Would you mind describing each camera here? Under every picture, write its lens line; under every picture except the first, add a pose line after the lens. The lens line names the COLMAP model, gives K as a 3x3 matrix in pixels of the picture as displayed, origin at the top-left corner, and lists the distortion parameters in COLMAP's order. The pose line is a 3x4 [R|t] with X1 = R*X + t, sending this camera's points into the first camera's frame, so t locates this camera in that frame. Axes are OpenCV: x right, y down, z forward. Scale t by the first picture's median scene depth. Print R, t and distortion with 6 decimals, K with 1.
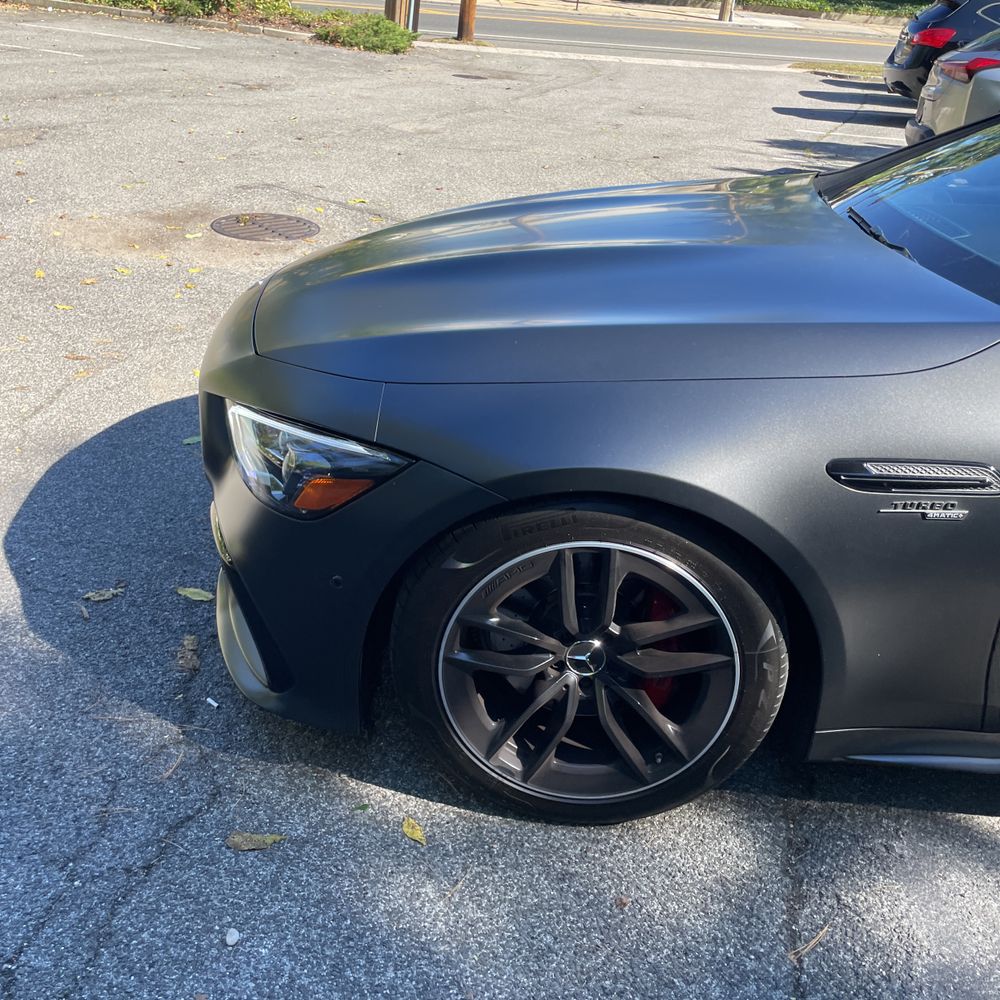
lens RADIAL K [[1012.1, 0, 519.3], [0, 1012.1, 494.4], [0, 0, 1]] dist [0.078485, -0.107213]
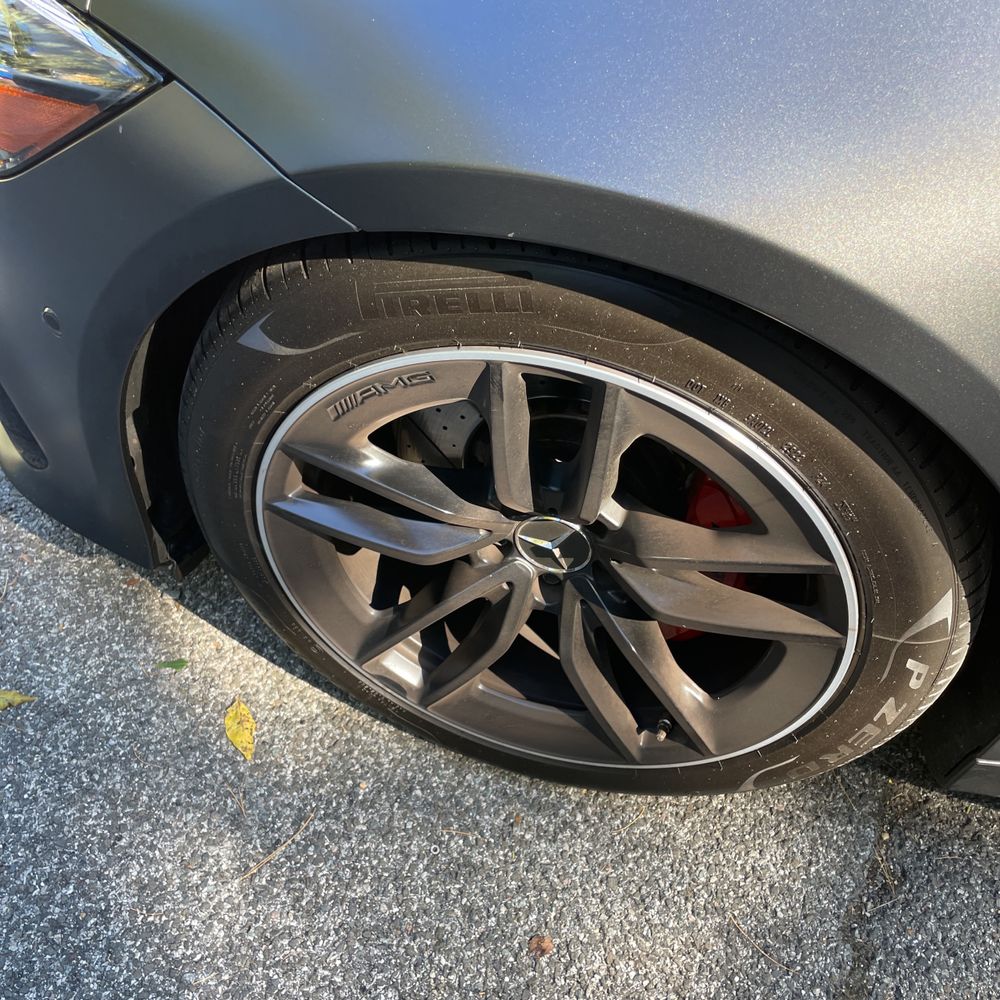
lens RADIAL K [[1012.1, 0, 519.3], [0, 1012.1, 494.4], [0, 0, 1]] dist [0.078485, -0.107213]
pose [[0.972091, 0.199641, -0.123218, 0.105436], [-0.136015, 0.907529, 0.397356, -0.058481], [0.191153, -0.369506, 0.909355, 0.546116]]
